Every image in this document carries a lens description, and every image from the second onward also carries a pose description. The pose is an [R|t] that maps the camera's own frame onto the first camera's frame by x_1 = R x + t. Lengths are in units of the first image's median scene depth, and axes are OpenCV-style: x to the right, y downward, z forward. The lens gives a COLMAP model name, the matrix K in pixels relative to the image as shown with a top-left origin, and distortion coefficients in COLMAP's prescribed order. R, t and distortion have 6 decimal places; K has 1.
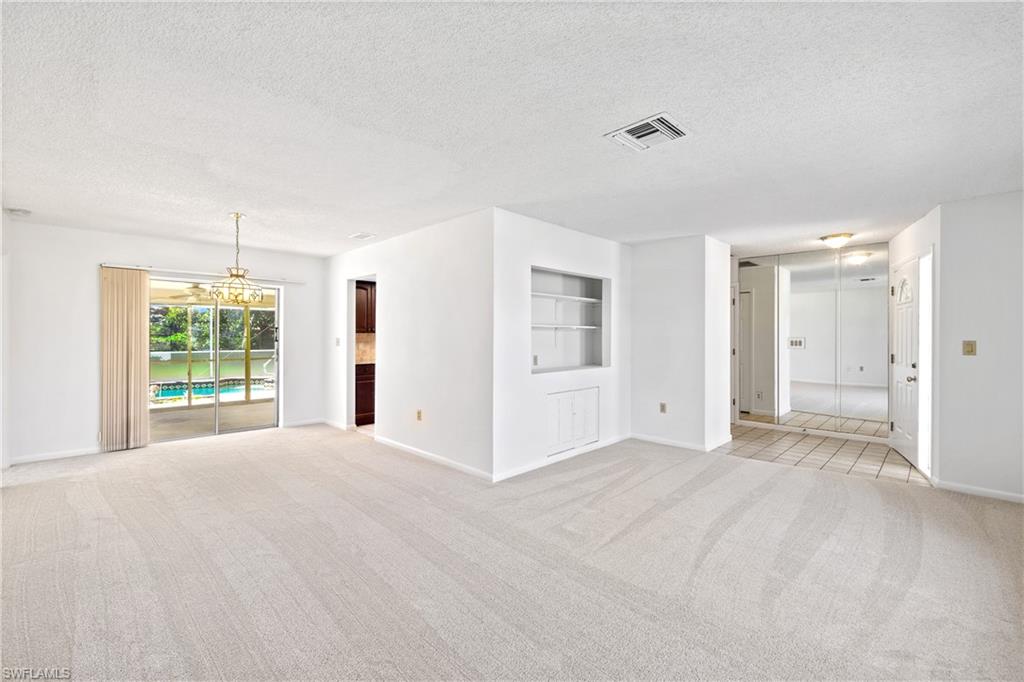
lens RADIAL K [[427.5, 0, 502.0], [0, 427.5, 336.2], [0, 0, 1]] dist [-0.003876, -0.000801]
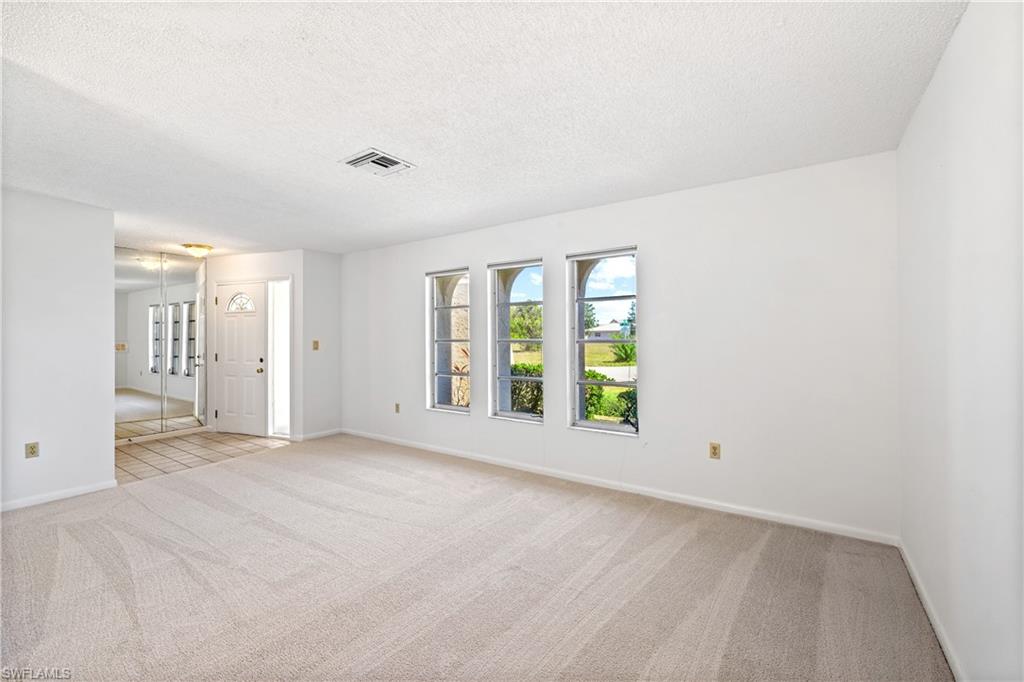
lens RADIAL K [[427.5, 0, 516.0], [0, 427.5, 331.6], [0, 0, 1]] dist [-0.003876, -0.000801]
pose [[-0.183492, 0.003665, 0.983014, -0.610773], [0.005547, 0.999981, -0.002692, -0.015411], [-0.983006, 0.004958, -0.183509, 0.580617]]
